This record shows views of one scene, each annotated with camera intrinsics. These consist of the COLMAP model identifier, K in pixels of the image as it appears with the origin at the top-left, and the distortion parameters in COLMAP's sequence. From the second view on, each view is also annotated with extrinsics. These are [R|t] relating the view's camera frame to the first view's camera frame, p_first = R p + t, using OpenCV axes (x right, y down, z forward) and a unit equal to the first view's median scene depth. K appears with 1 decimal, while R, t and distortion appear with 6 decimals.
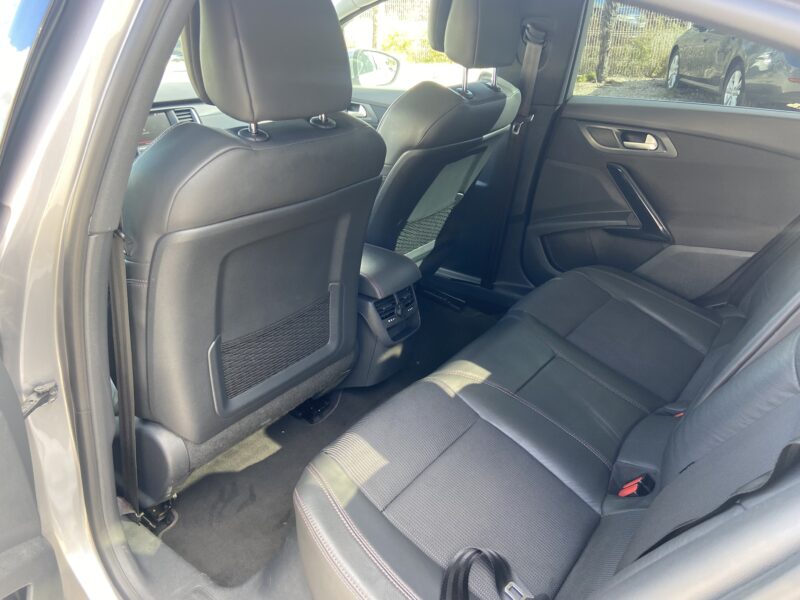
lens RADIAL K [[613.0, 0, 397.6], [0, 613.0, 301.7], [0, 0, 1]] dist [0.060301, -0.083211]
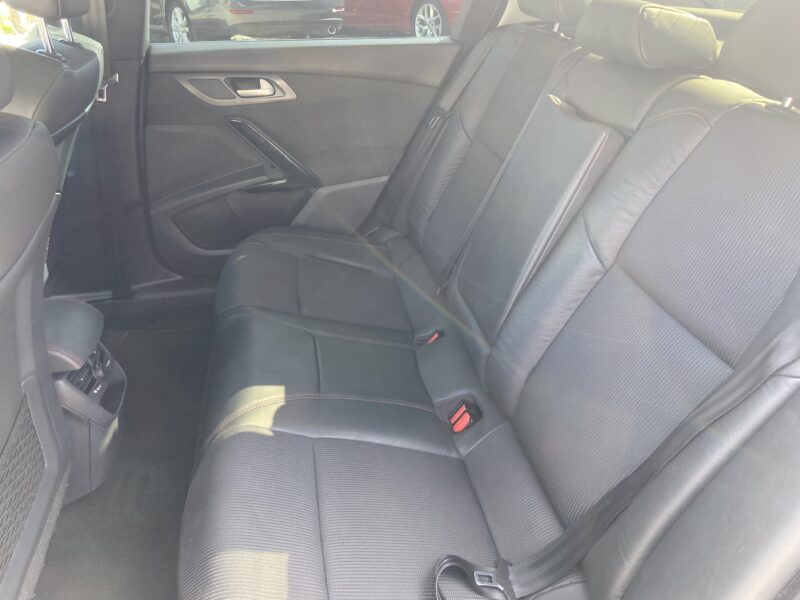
lens RADIAL K [[613.0, 0, 403.7], [0, 613.0, 303.1], [0, 0, 1]] dist [0.060301, -0.083211]
pose [[0.632895, -0.380831, 0.674101, -0.209627], [0.323539, 0.921089, 0.216604, -0.092079], [-0.703396, 0.081010, 0.706166, 0.222537]]
